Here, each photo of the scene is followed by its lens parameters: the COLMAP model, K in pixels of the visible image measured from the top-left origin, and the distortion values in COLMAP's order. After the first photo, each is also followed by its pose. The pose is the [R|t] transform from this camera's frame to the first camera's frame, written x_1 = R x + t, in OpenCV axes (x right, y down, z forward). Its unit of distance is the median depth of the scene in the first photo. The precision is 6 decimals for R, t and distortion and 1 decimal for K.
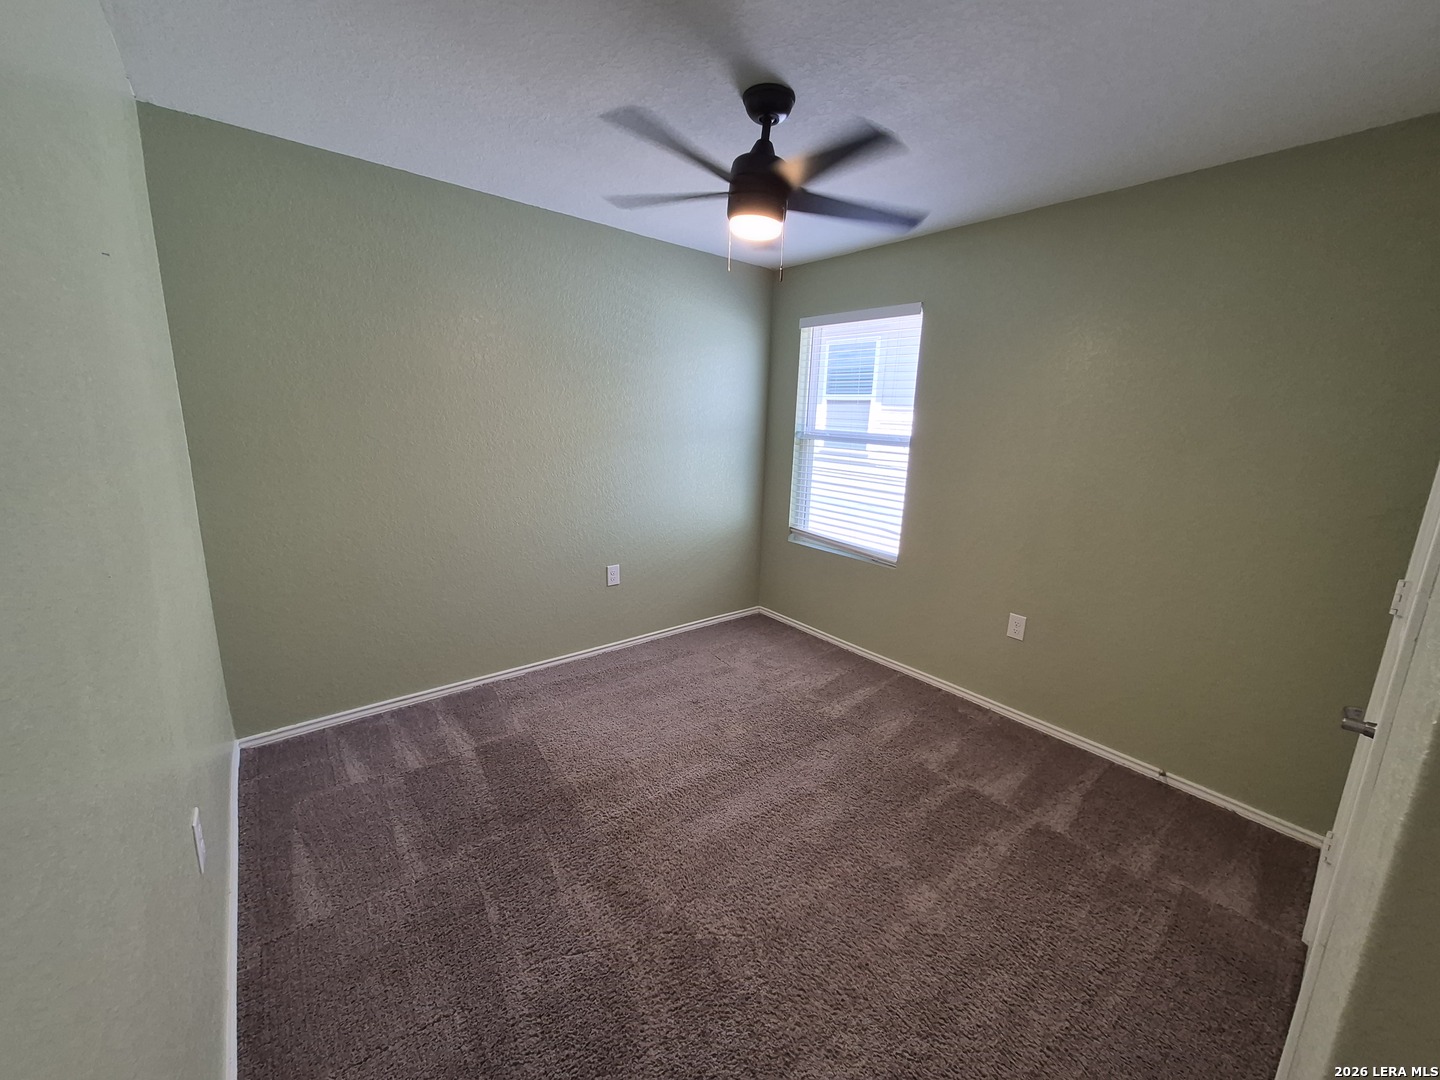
lens RADIAL K [[565.1, 0, 727.4], [0, 565.1, 532.8], [0, 0, 1]] dist [0.011879, -0.004438]
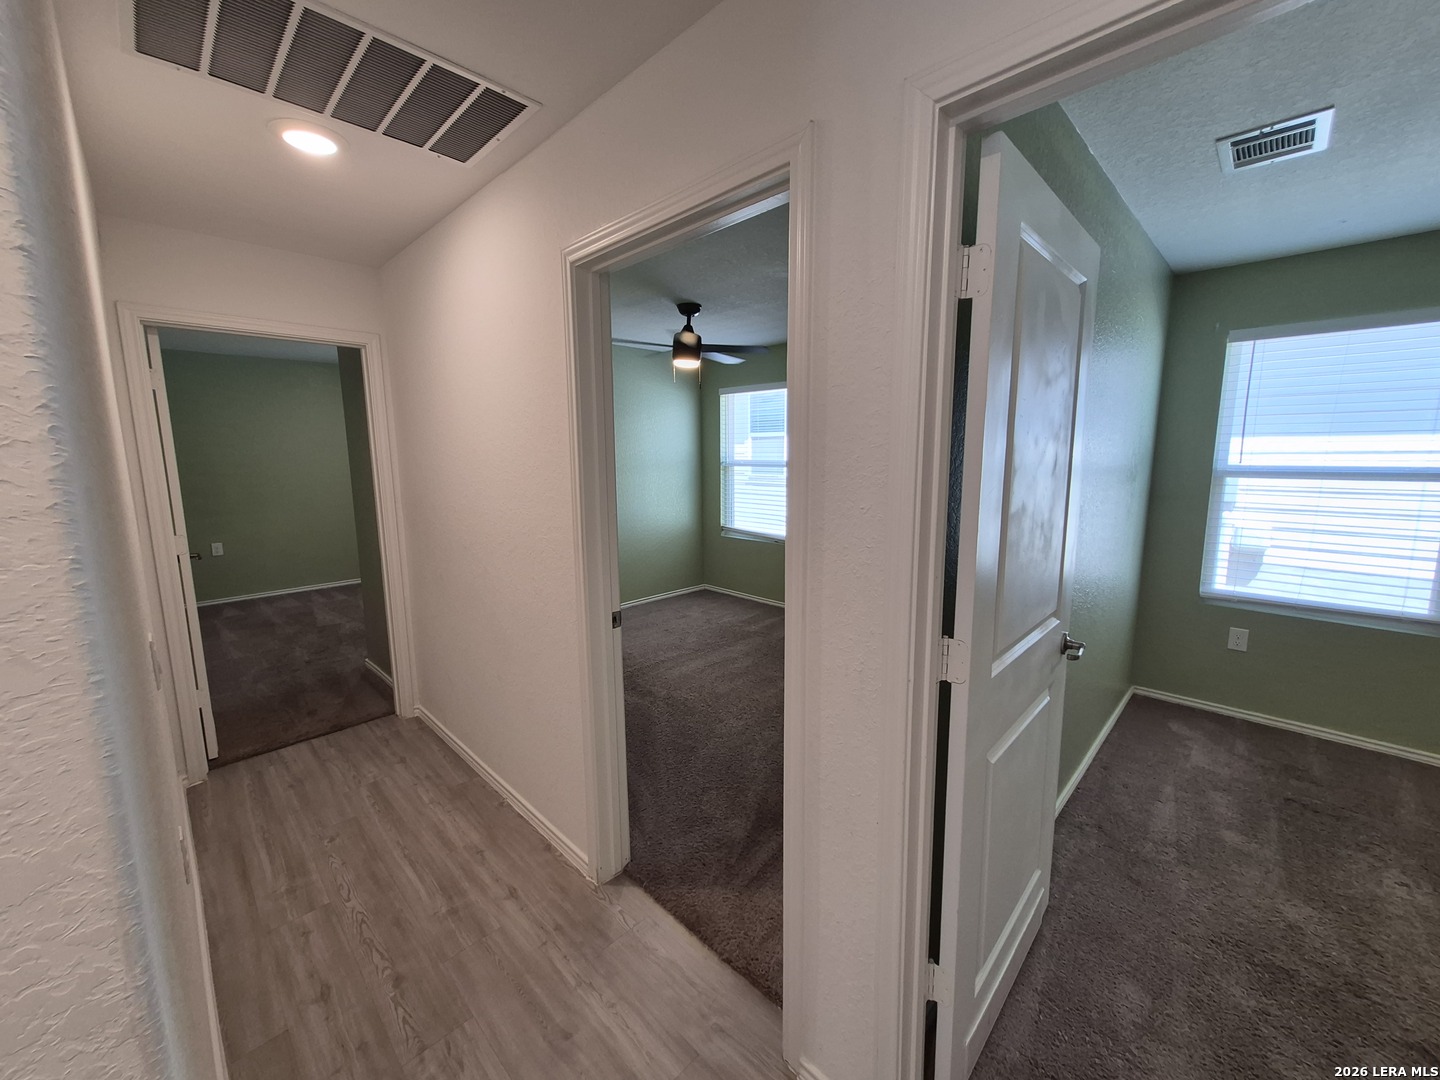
lens RADIAL K [[565.1, 0, 727.4], [0, 565.1, 532.8], [0, 0, 1]] dist [0.011879, -0.004438]
pose [[0.994073, -0.056216, 0.093050, -0.016909], [0.061720, 0.996443, -0.057371, 0.119634], [-0.089494, 0.062774, 0.994007, -0.599905]]
